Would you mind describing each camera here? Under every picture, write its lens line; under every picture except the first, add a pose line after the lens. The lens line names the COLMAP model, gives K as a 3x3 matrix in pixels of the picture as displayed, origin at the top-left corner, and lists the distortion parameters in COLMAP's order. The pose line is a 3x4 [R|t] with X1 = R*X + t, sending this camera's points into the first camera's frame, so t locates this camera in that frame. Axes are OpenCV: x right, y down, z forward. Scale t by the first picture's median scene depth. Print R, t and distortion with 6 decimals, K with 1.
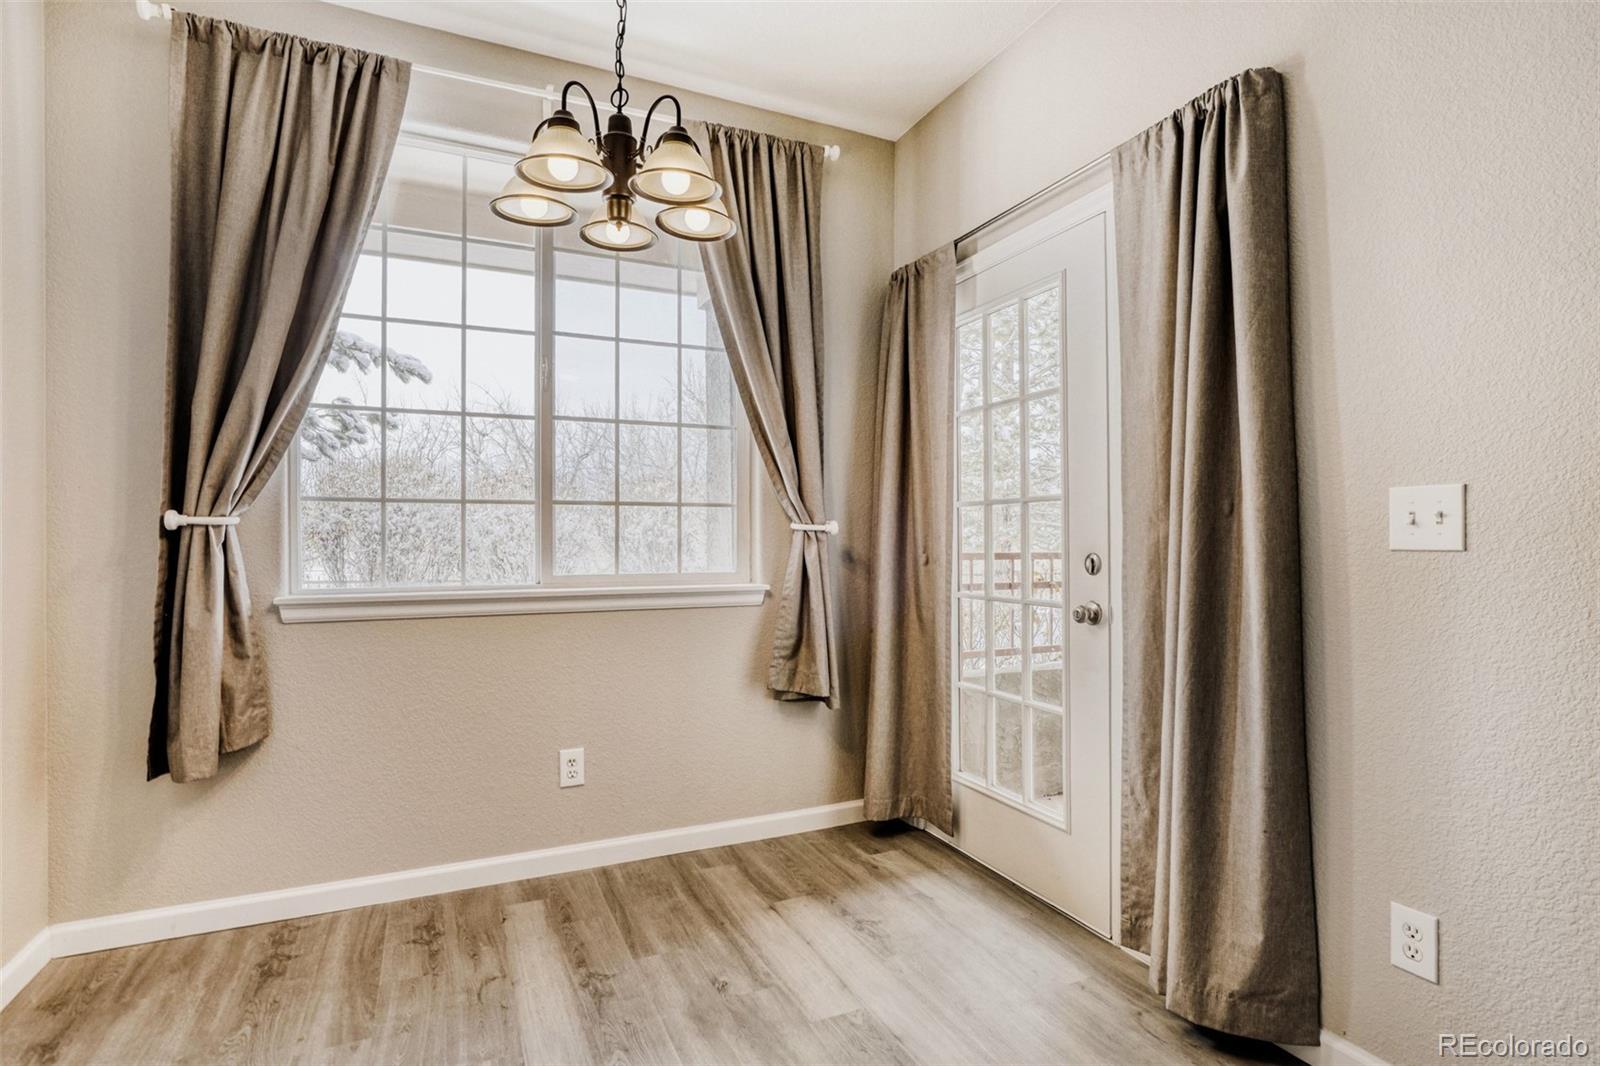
lens RADIAL K [[818.1, 0, 825.2], [0, 818.1, 543.9], [0, 0, 1]] dist [-0.012791, 0.000394]
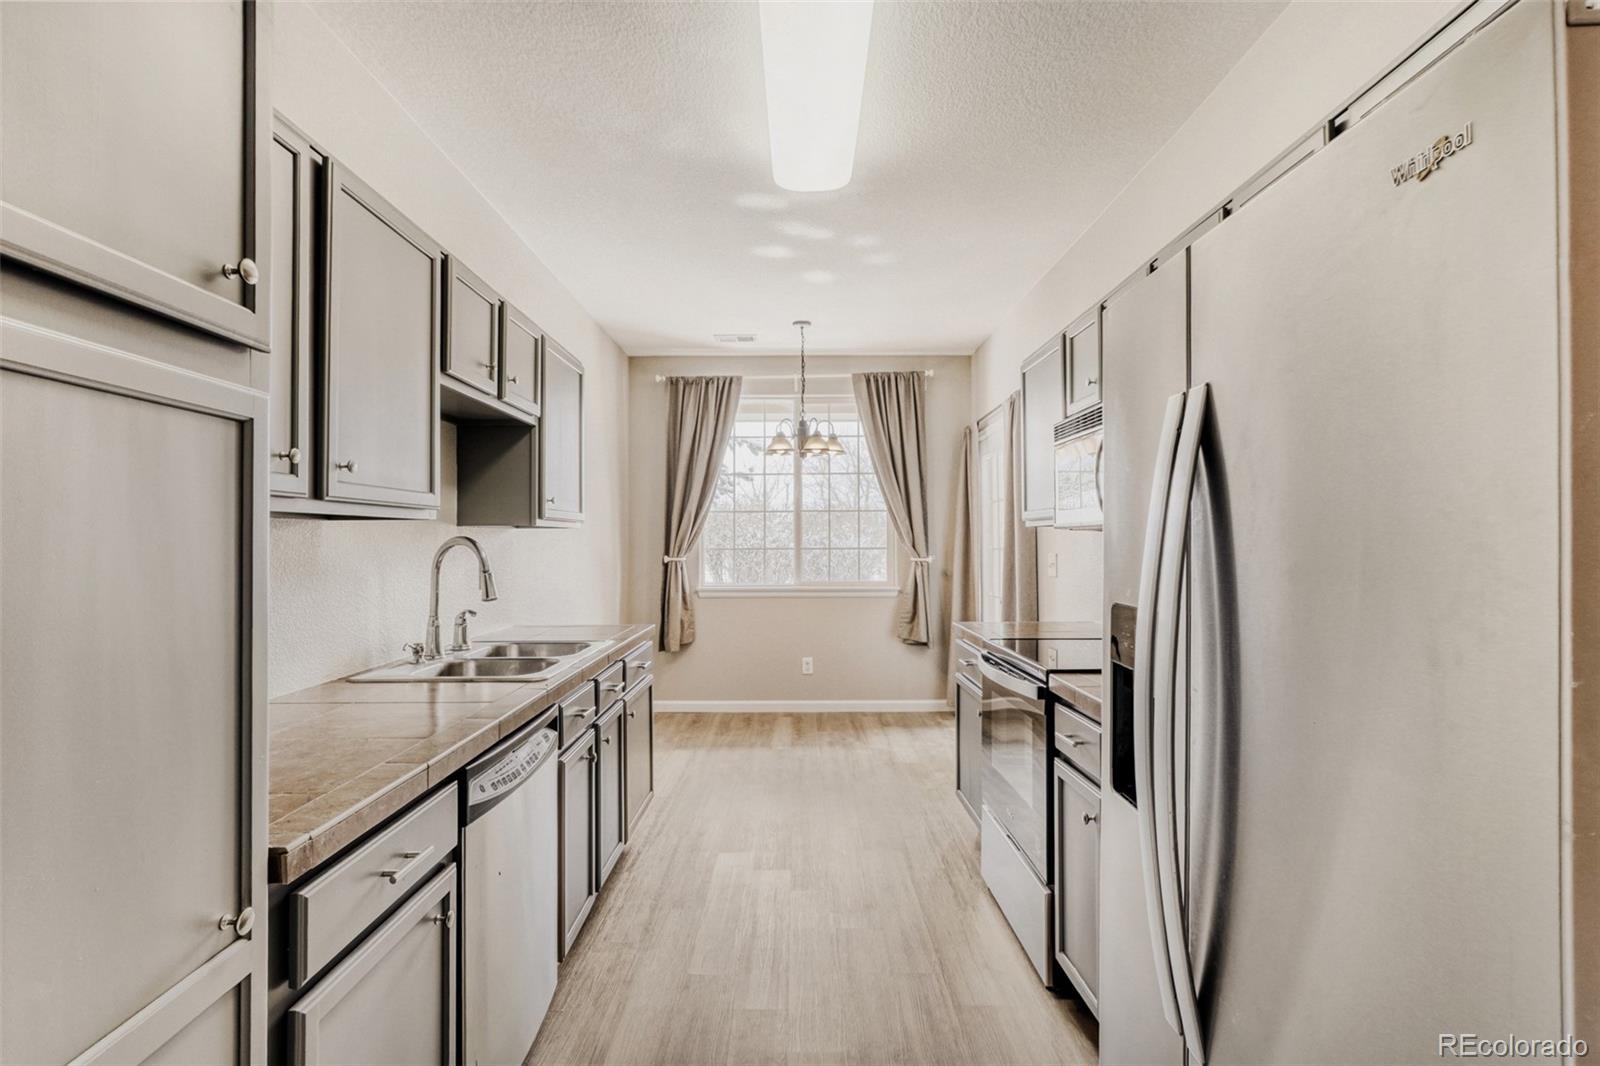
lens RADIAL K [[818.1, 0, 796.8], [0, 818.1, 523.2], [0, 0, 1]] dist [-0.012791, 0.000394]
pose [[0.899487, -0.008997, -0.436854, 0.759391], [0.001585, 0.999849, -0.017329, -0.095293], [0.436944, 0.014895, 0.899365, -1.221891]]
